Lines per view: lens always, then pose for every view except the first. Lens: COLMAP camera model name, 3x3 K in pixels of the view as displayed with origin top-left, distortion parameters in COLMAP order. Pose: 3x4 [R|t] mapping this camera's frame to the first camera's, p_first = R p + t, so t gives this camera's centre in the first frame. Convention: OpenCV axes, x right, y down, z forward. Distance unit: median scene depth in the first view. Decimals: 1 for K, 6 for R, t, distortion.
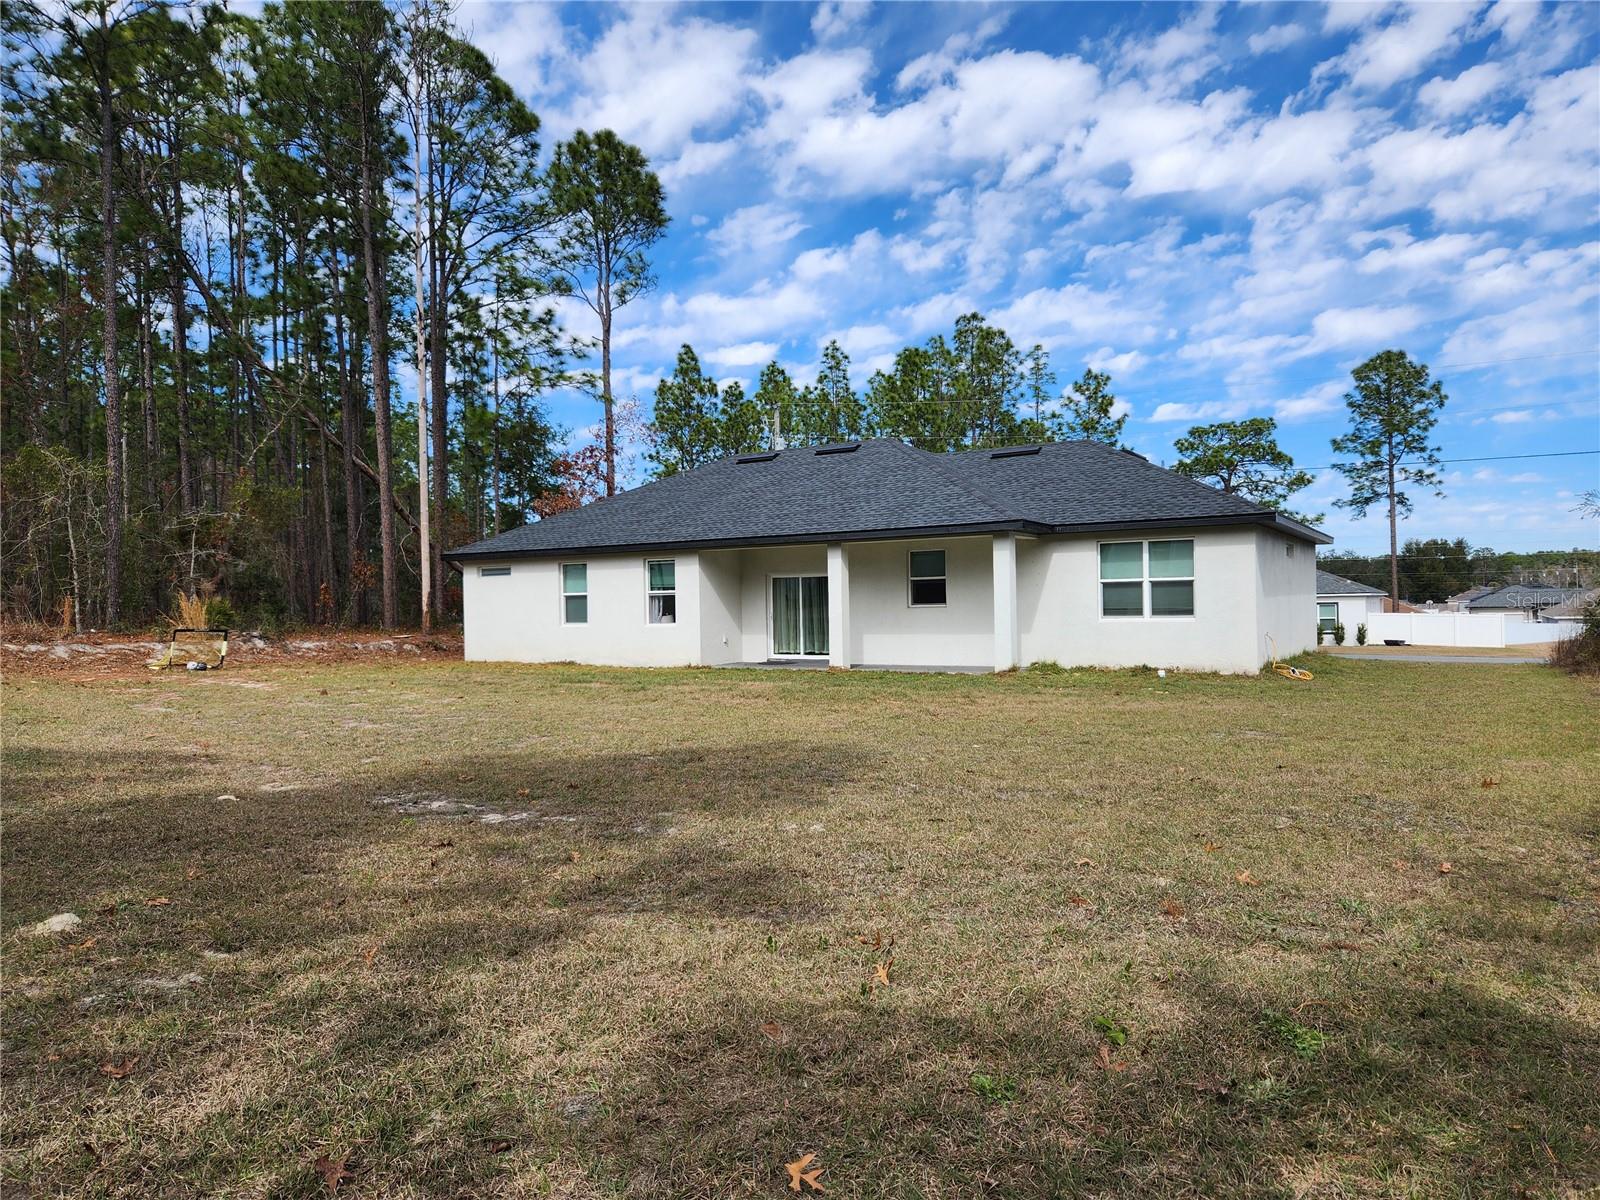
lens RADIAL K [[1064.7, 0, 800.0], [0, 1064.7, 600.0], [0, 0, 1]] dist [0.046000, -0.033213]
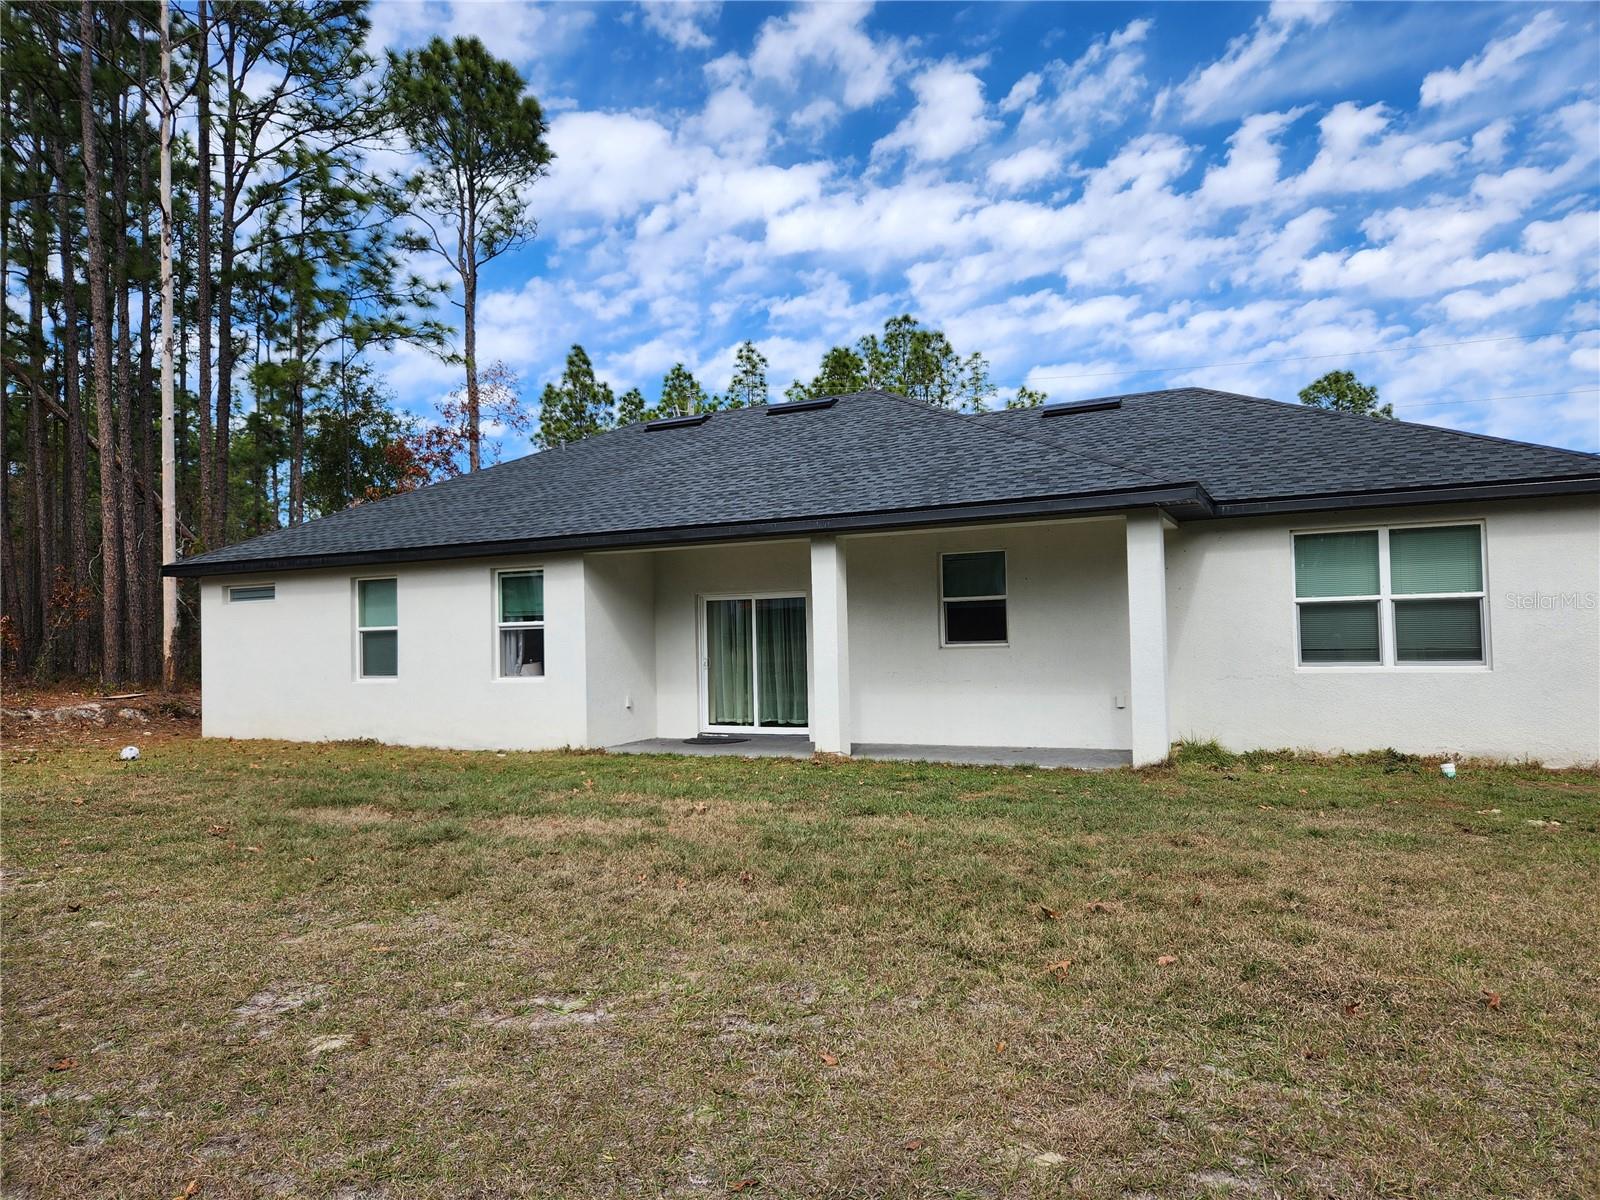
lens RADIAL K [[1064.7, 0, 800.0], [0, 1064.7, 600.0], [0, 0, 1]] dist [0.046000, -0.033213]
pose [[0.995326, -0.000343, 0.096575, -0.028621], [0.003928, 0.999310, -0.036936, 0.001589], [-0.096496, 0.037143, 0.994640, 0.347639]]
